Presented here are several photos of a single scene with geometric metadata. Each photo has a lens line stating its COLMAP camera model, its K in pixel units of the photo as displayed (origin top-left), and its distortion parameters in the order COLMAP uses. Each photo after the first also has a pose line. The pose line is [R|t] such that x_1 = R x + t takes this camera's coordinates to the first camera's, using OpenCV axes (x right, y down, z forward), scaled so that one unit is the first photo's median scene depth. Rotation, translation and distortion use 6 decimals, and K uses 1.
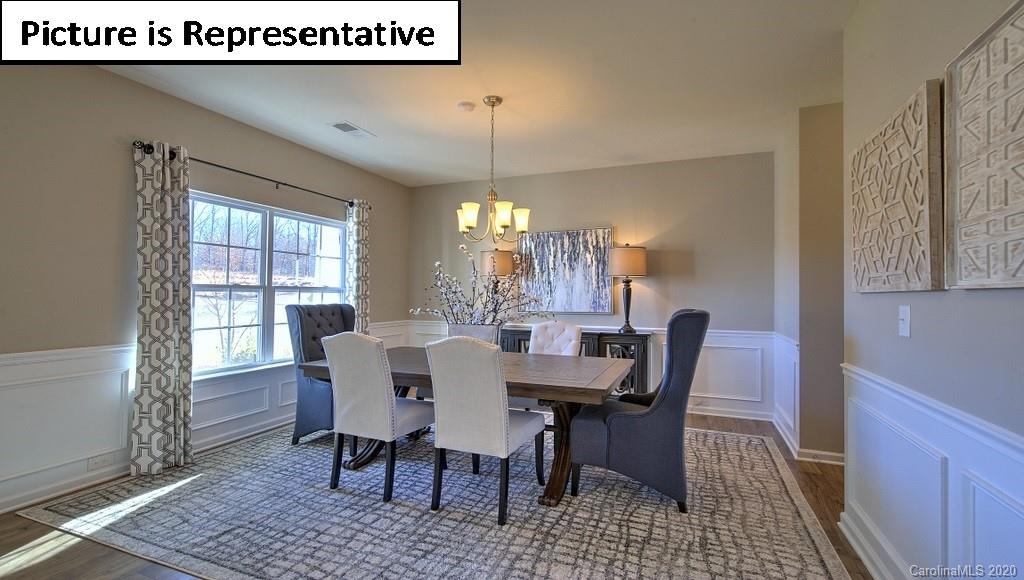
lens RADIAL K [[441.2, 0, 506.5], [0, 441.2, 293.0], [0, 0, 1]] dist [0.009824, -0.002890]
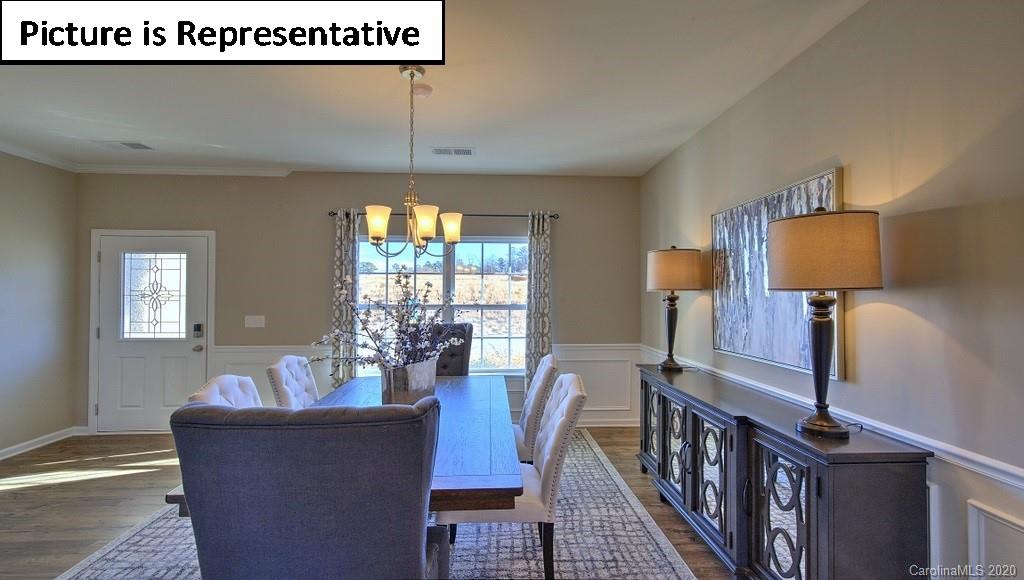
lens RADIAL K [[441.2, 0, 536.9], [0, 441.2, 293.7], [0, 0, 1]] dist [0.009824, -0.002890]
pose [[0.443141, -0.004227, -0.896442, 0.768277], [0.005507, 0.999983, -0.001993, -0.051756], [0.896435, -0.004053, 0.443157, 0.888707]]
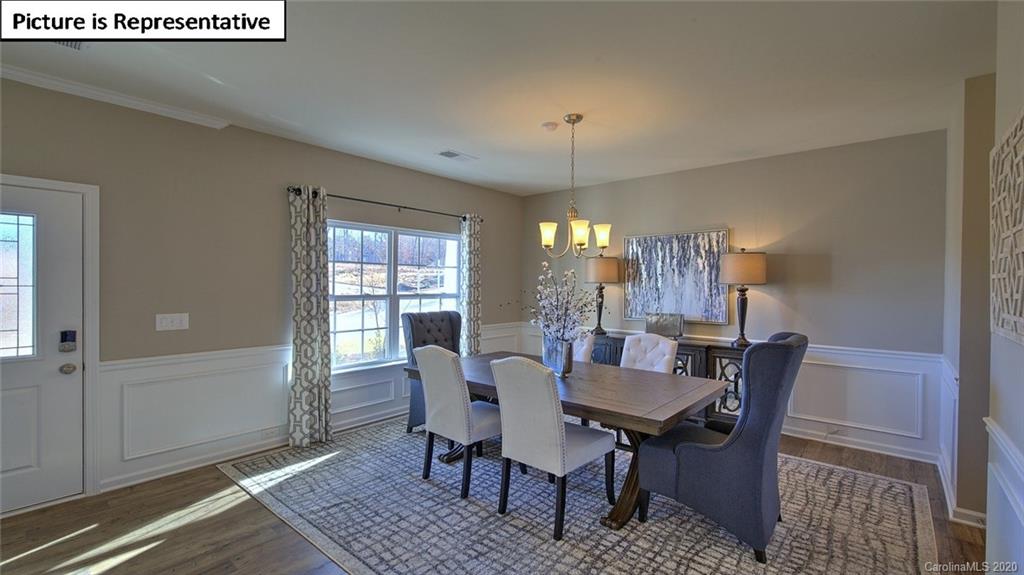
lens RADIAL K [[434.9, 0, 511.9], [0, 434.9, 292.1], [0, 0, 1]] dist [0.008946, -0.002875]
pose [[0.949863, 0.007443, -0.312579, 0.154340], [-0.000661, 0.999762, 0.021799, -0.061327], [0.312666, -0.020499, 0.949642, 0.002176]]
